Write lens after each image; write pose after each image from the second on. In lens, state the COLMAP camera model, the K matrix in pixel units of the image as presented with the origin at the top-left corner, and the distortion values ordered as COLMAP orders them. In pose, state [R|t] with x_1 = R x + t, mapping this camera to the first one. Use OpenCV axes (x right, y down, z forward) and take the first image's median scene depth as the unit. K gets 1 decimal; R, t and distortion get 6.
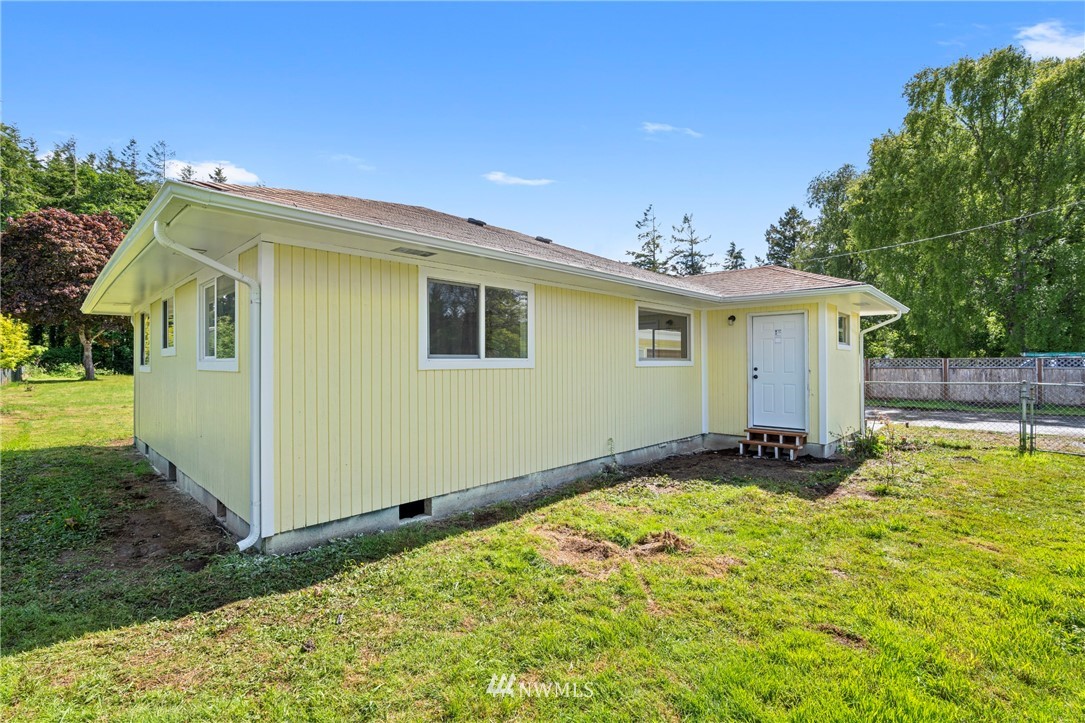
lens RADIAL K [[491.0, 0, 544.7], [0, 491.0, 356.4], [0, 0, 1]] dist [0.000254, 0.001972]
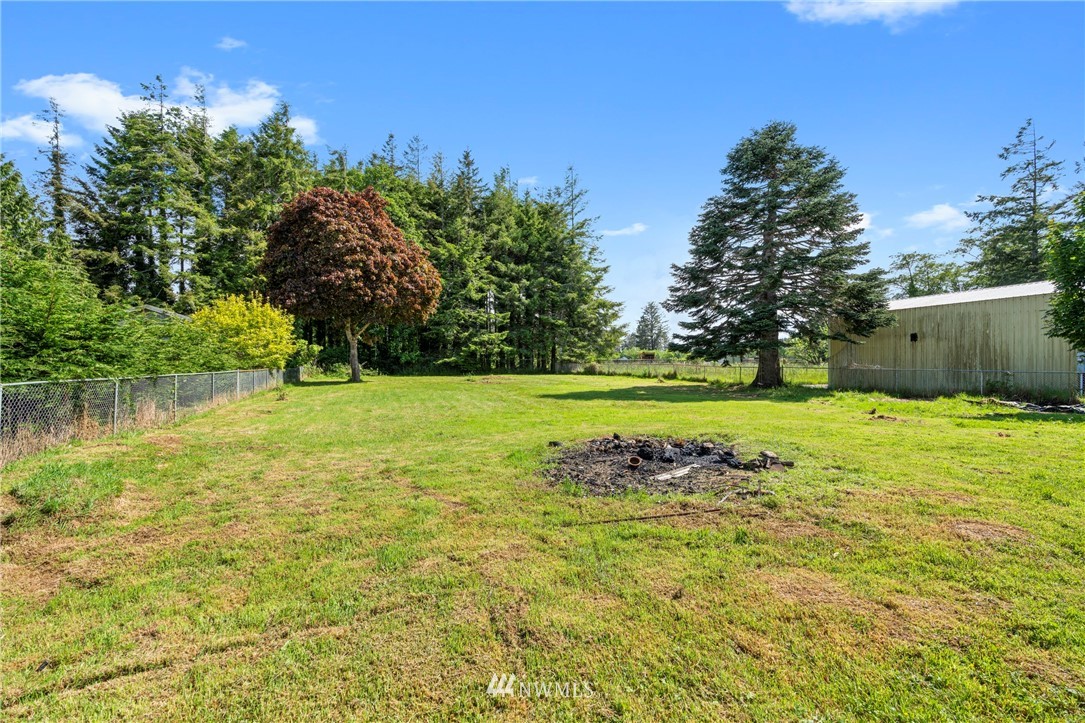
lens RADIAL K [[491.0, 0, 545.1], [0, 491.0, 359.7], [0, 0, 1]] dist [0.000254, 0.001972]
pose [[0.923224, -0.004933, -0.384230, -0.270436], [0.006959, 0.999968, 0.003883, 0.007173], [0.384199, -0.006259, 0.923229, 0.314549]]
